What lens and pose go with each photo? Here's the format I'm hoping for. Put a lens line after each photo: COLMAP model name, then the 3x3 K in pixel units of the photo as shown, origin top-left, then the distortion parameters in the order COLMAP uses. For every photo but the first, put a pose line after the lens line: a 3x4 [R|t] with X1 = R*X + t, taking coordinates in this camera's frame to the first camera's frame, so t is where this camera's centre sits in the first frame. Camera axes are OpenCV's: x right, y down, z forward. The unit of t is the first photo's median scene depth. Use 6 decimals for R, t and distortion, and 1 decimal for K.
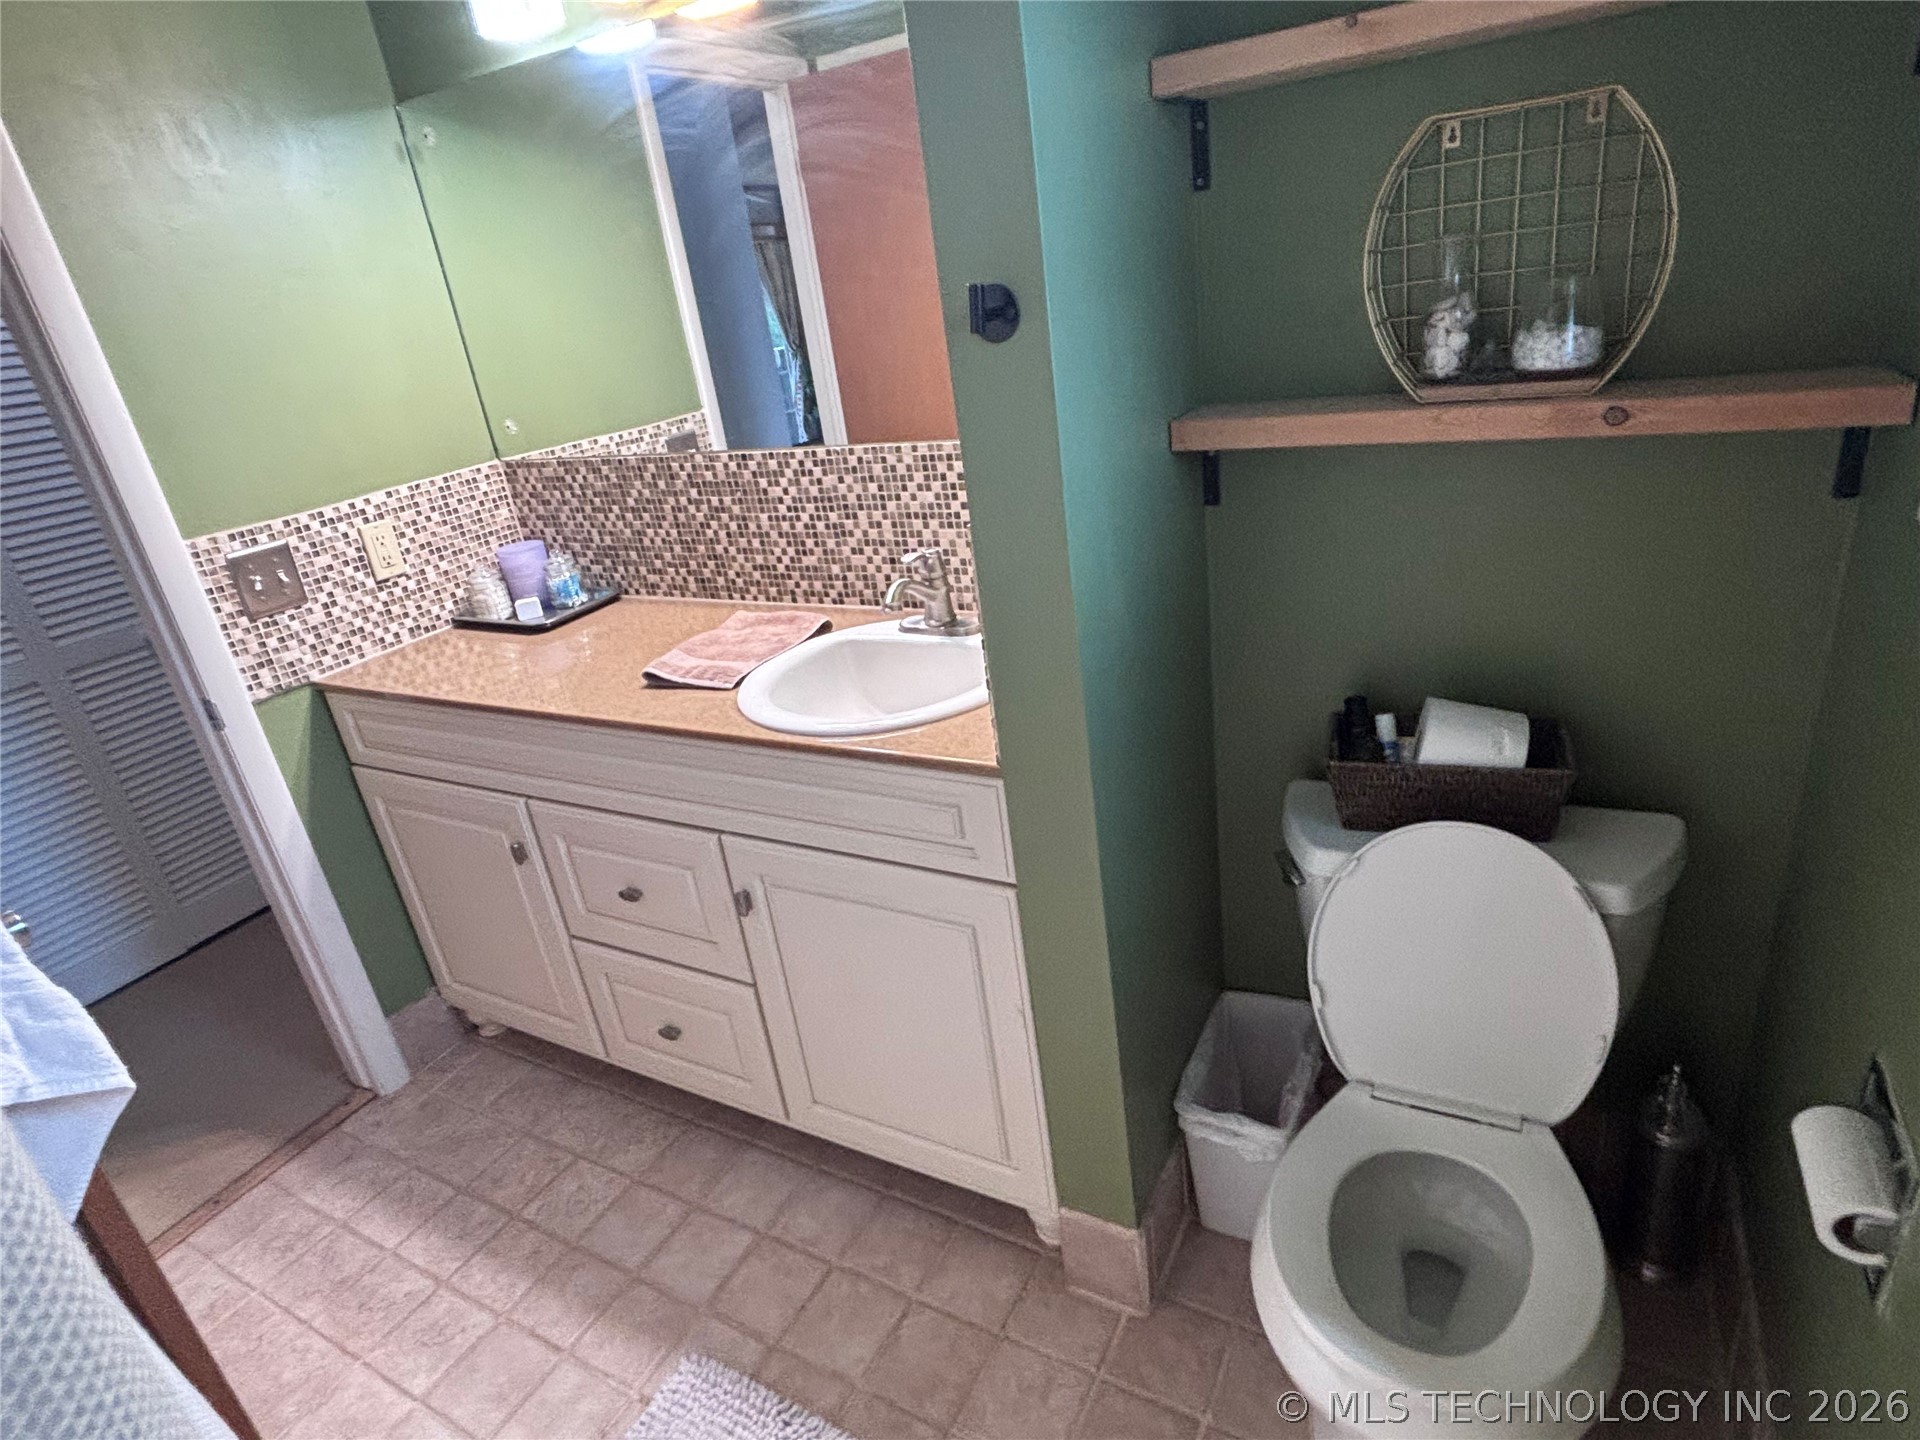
lens RADIAL K [[1043.7, 0, 948.1], [0, 1043.7, 715.6], [0, 0, 1]] dist [0.023445, -0.026822]
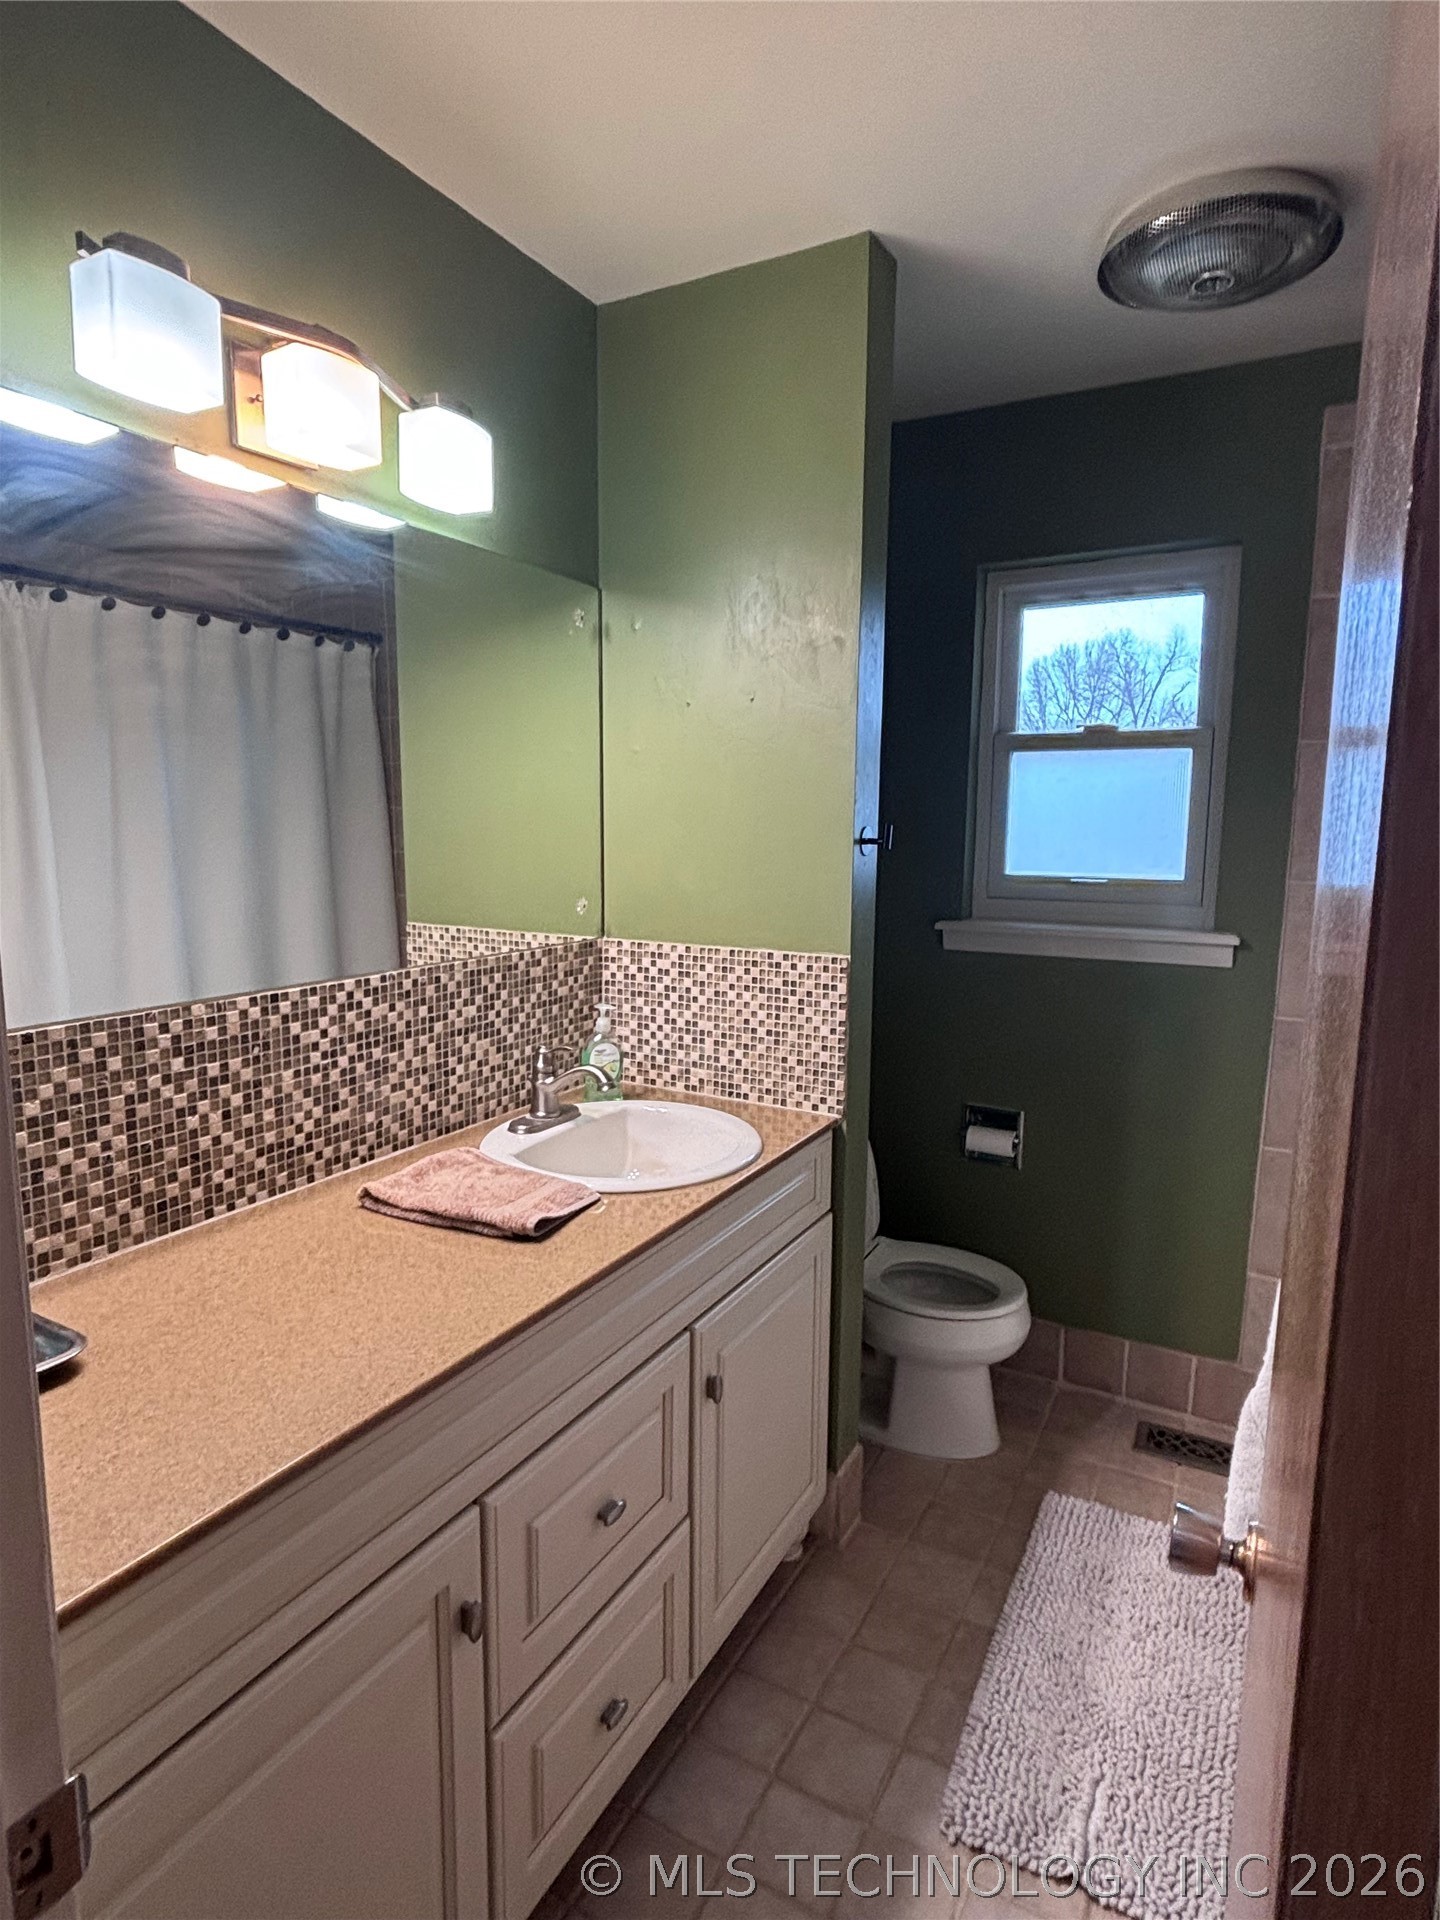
lens RADIAL K [[1043.7, 0, 727.7], [0, 1043.7, 963.1], [0, 0, 1]] dist [0.023445, -0.026822]
pose [[-0.011467, -0.006384, 0.999914, -0.942478], [0.386016, 0.922435, 0.010316, -0.151328], [-0.922421, 0.386101, -0.008113, 0.691261]]
